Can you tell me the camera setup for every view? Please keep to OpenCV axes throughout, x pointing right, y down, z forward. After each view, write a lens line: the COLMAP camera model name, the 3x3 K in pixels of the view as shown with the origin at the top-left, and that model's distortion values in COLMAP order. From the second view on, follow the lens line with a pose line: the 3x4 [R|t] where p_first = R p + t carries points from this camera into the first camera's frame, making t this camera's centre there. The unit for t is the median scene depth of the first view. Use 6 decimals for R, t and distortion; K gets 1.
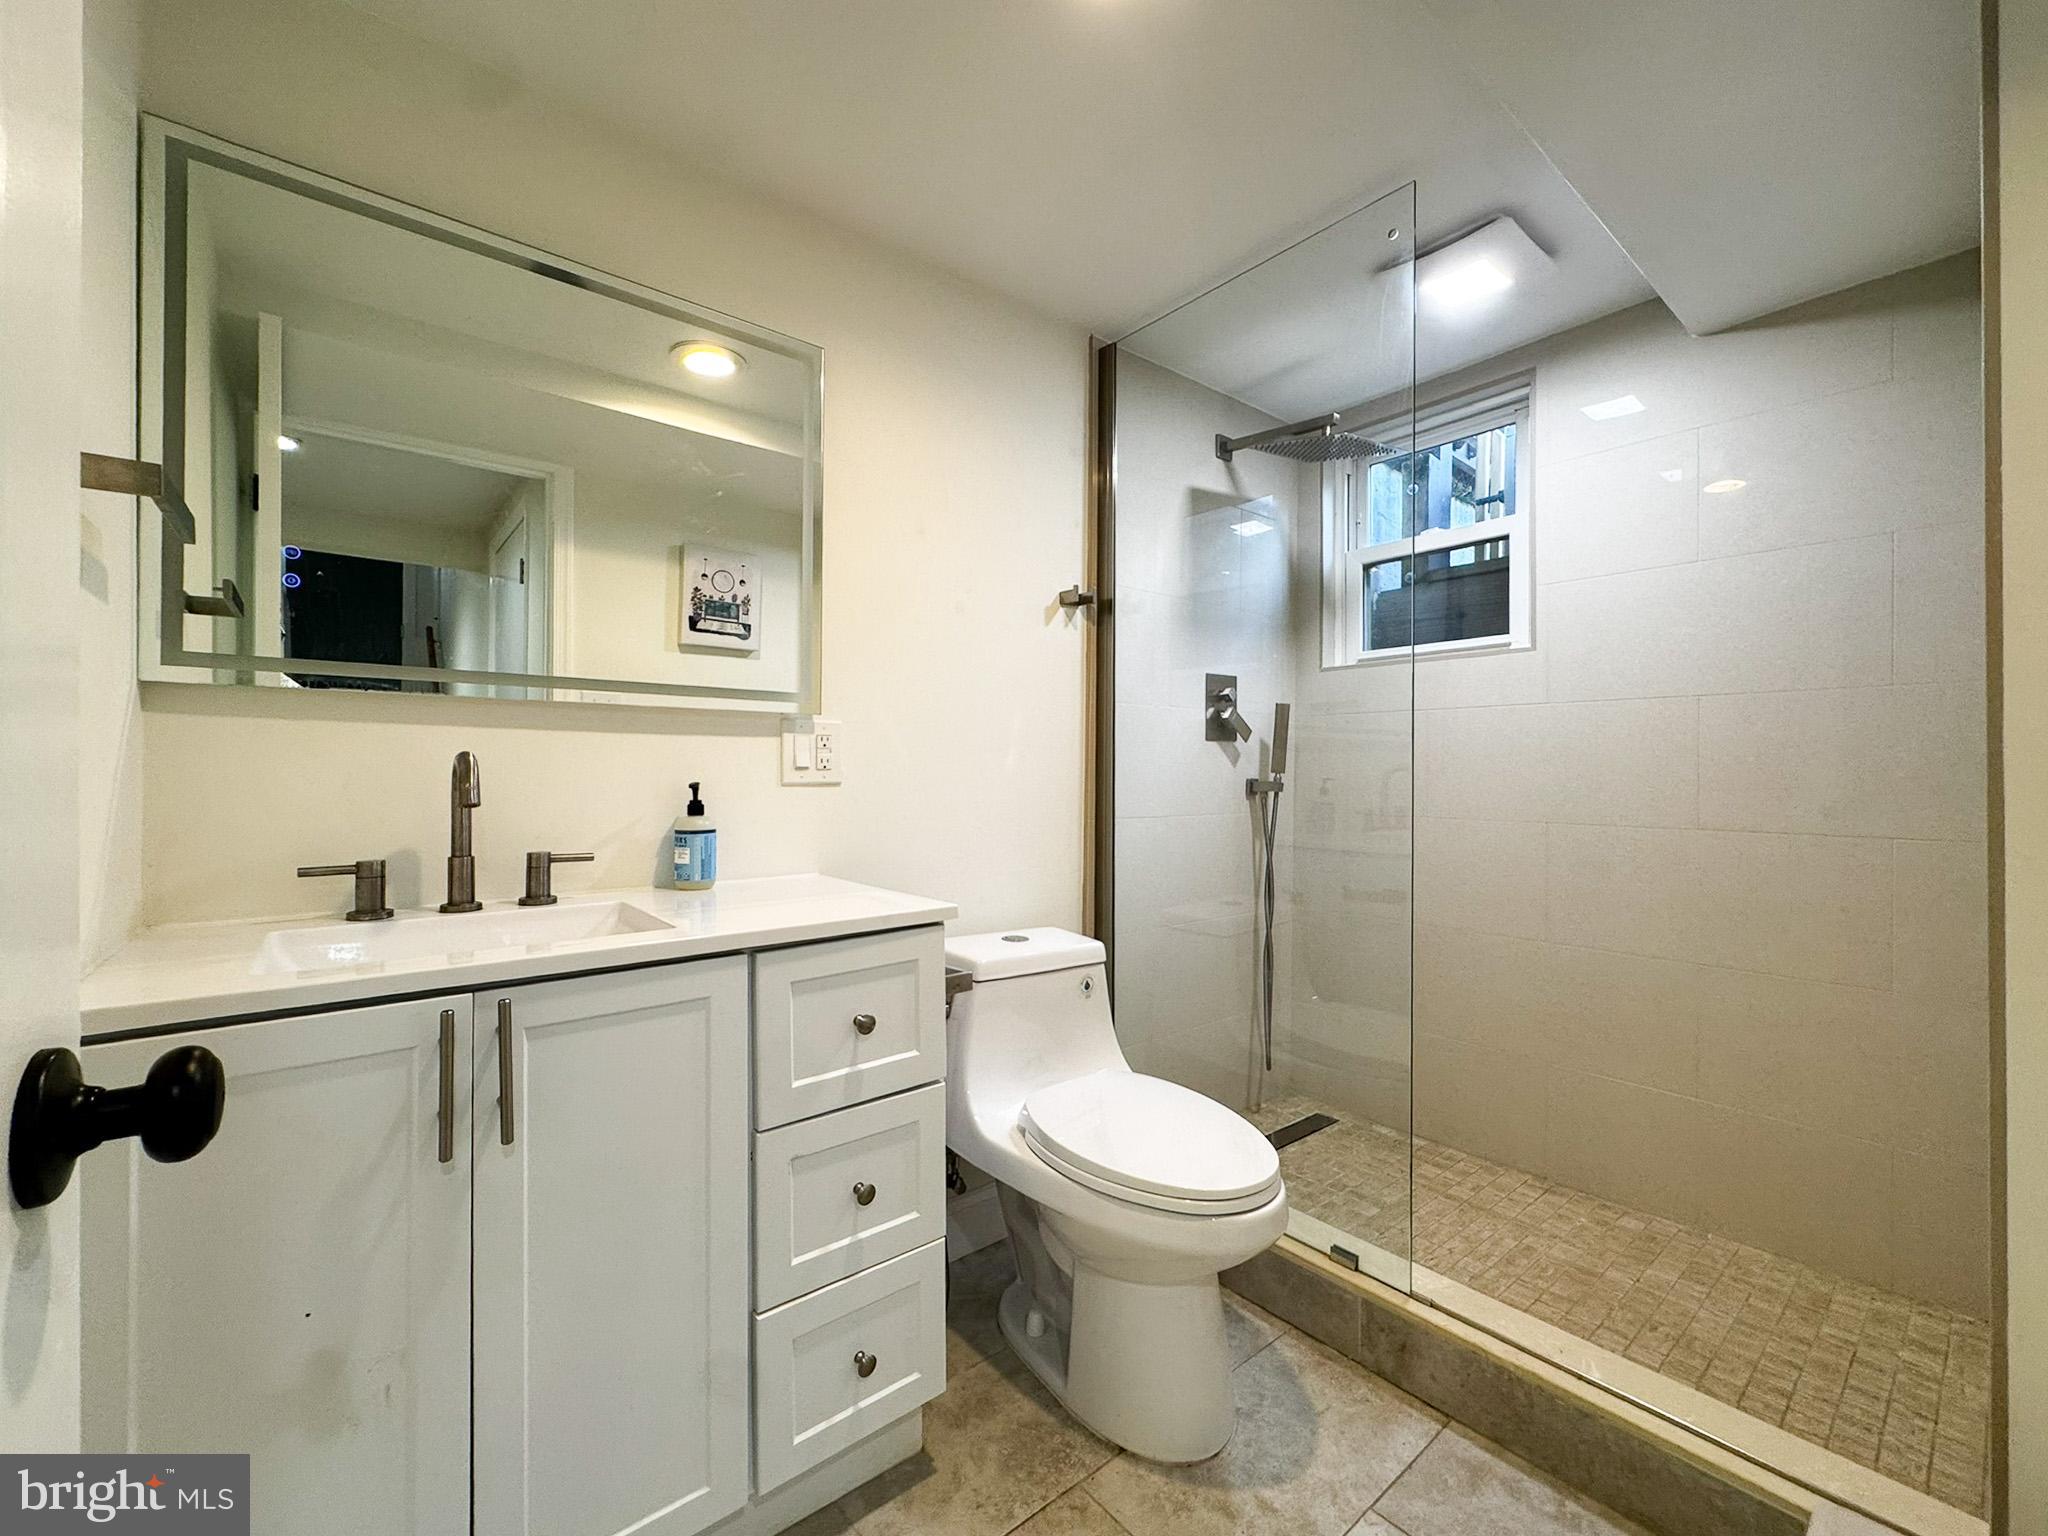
lens RADIAL K [[852.6, 0, 1018.2], [0, 852.6, 774.1], [0, 0, 1]] dist [0.001829, -0.000788]
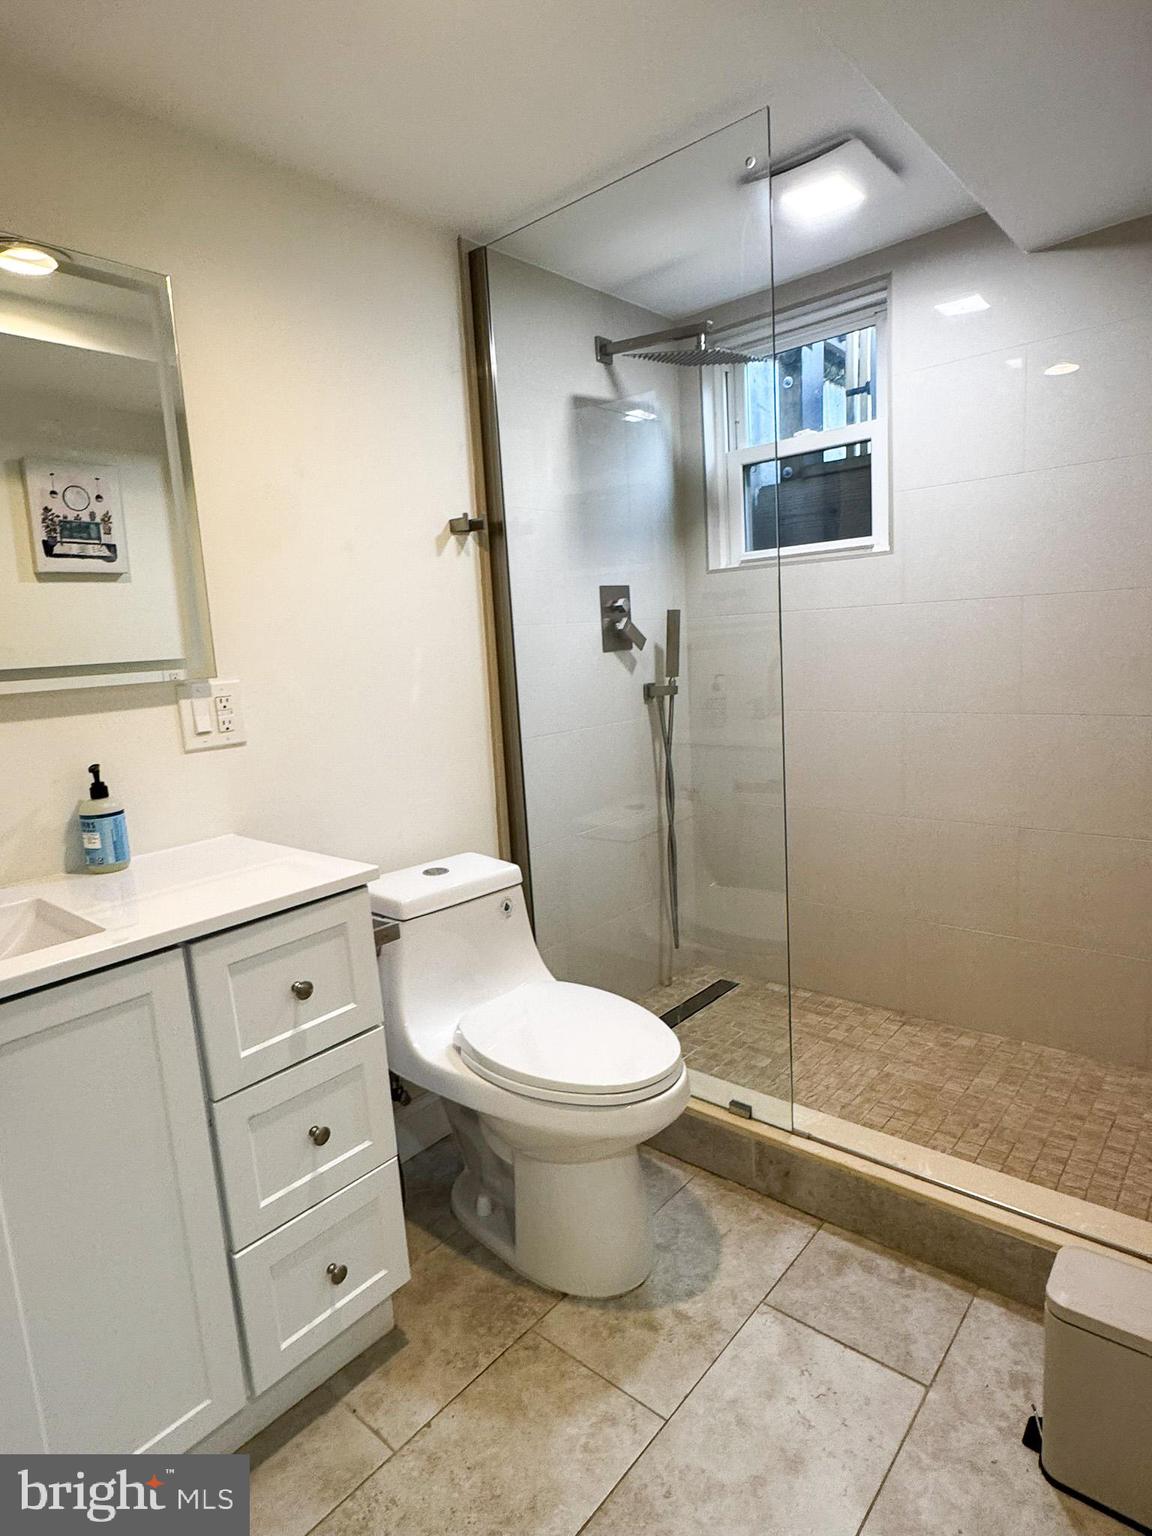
lens RADIAL K [[873.6, 0, 575.8], [0, 873.6, 762.0], [0, 0, 1]] dist [-0.002082, 0.001429]
pose [[0.983032, -0.090035, 0.159820, 0.006827], [0.066123, 0.986610, 0.149092, -0.096022], [-0.171104, -0.135994, 0.975822, -0.071526]]
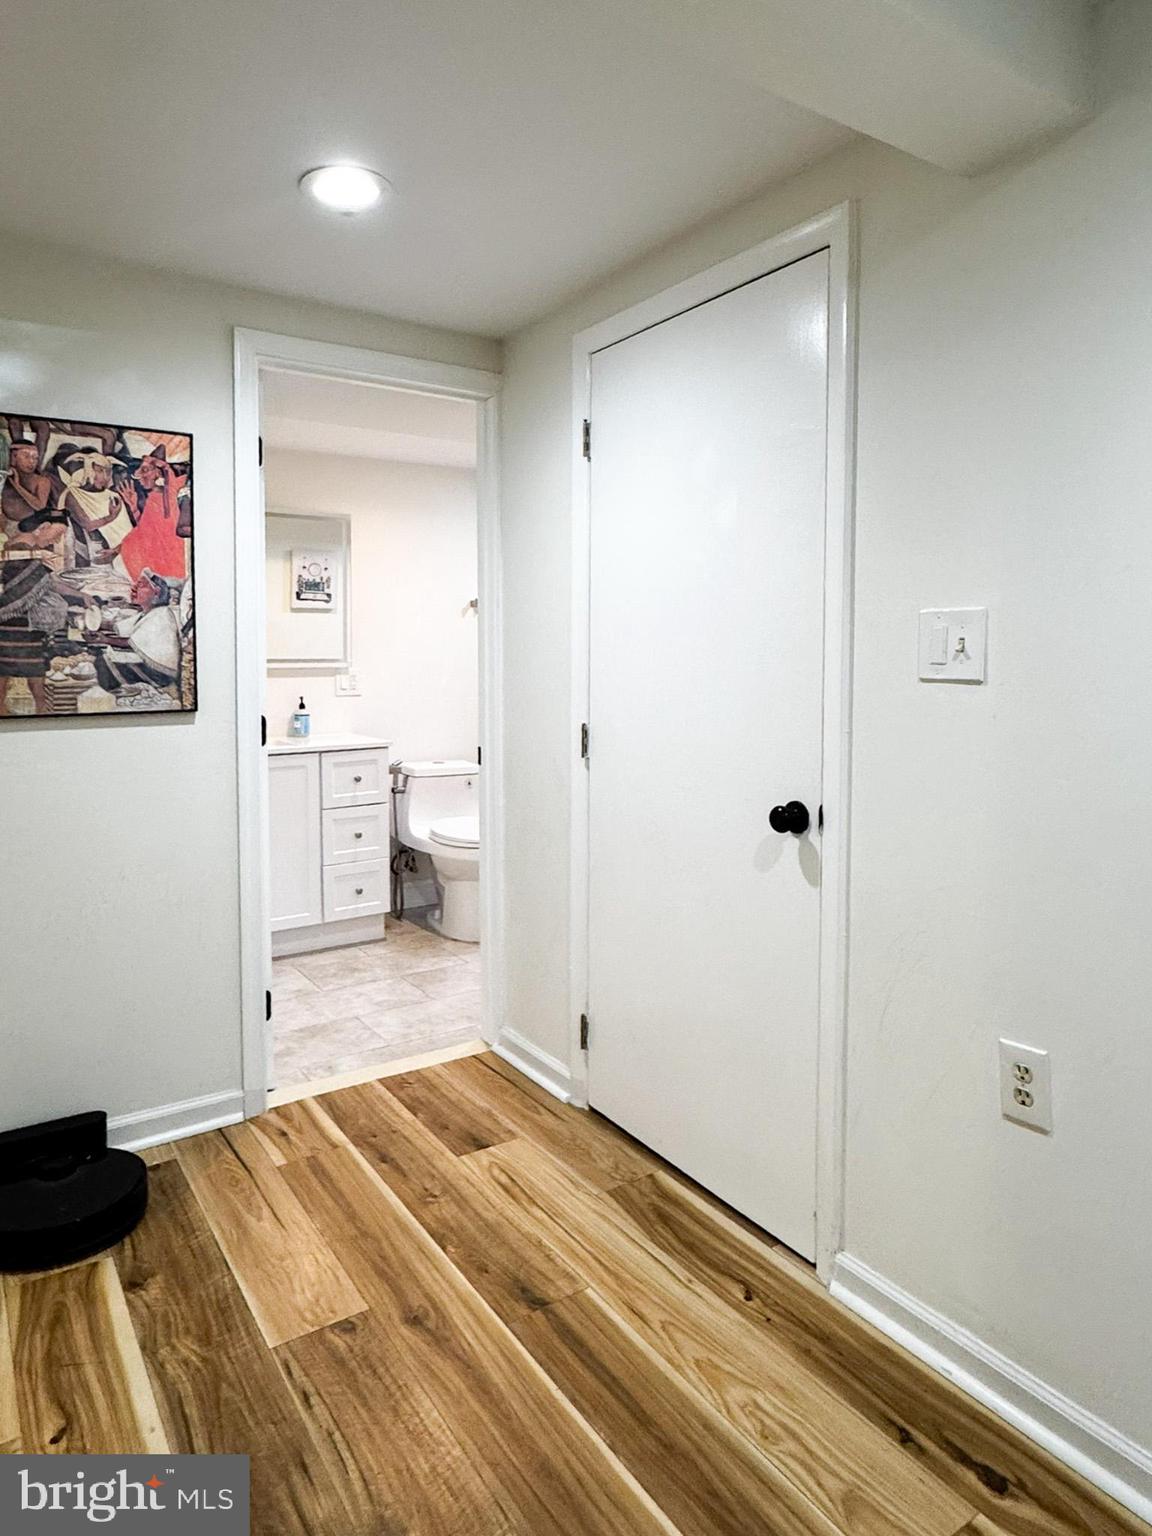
lens RADIAL K [[986.6, 0, 562.3], [0, 986.6, 679.6], [0, 0, 1]] dist [0.024151, 0.001216]
pose [[0.994848, -0.003476, -0.101319, 0.646021], [0.006576, 0.999520, 0.030274, -0.114421], [0.101166, -0.030784, 0.994393, -1.724179]]
